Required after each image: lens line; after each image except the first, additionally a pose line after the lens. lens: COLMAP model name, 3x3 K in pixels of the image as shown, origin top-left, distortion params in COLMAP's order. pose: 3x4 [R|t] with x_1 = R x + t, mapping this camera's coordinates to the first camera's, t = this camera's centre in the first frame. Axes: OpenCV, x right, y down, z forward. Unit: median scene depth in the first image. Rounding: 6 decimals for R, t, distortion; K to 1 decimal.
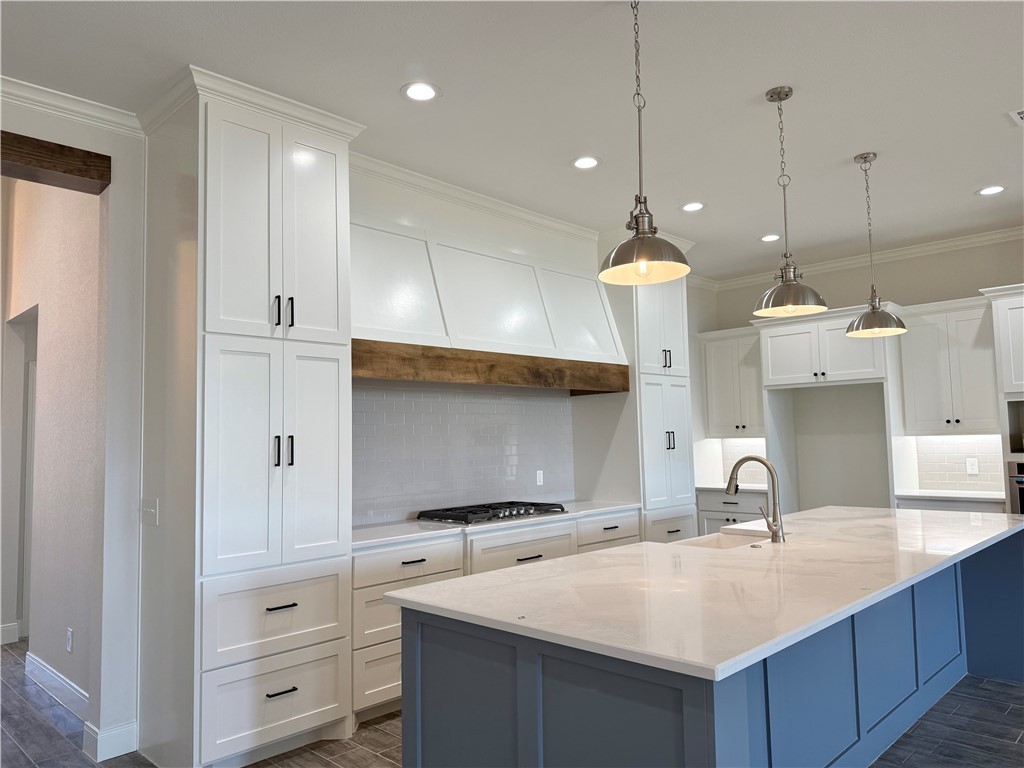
lens RADIAL K [[728.7, 0, 512.0], [0, 728.7, 384.0], [0, 0, 1]] dist [0.004721, 0.000317]
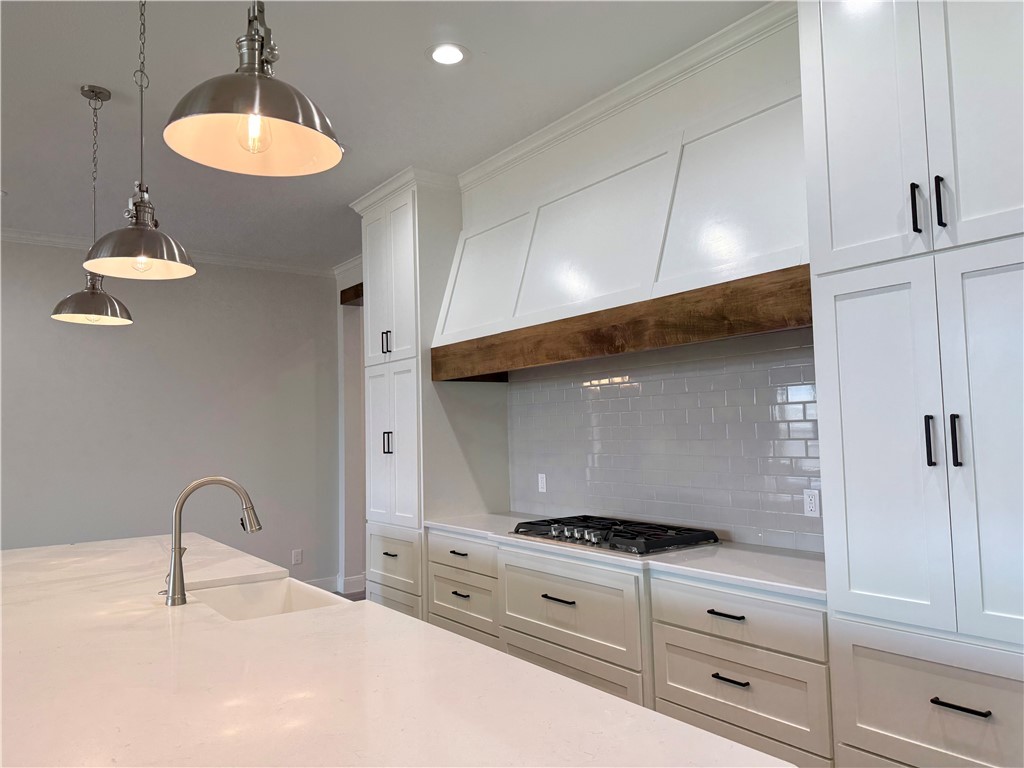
lens RADIAL K [[728.7, 0, 512.0], [0, 728.7, 384.0], [0, 0, 1]] dist [0.004721, 0.000317]
pose [[-0.178986, -0.041742, -0.982966, 0.718129], [0.101548, 0.992980, -0.060658, 0.062516], [0.978597, -0.110675, -0.173490, 1.051681]]
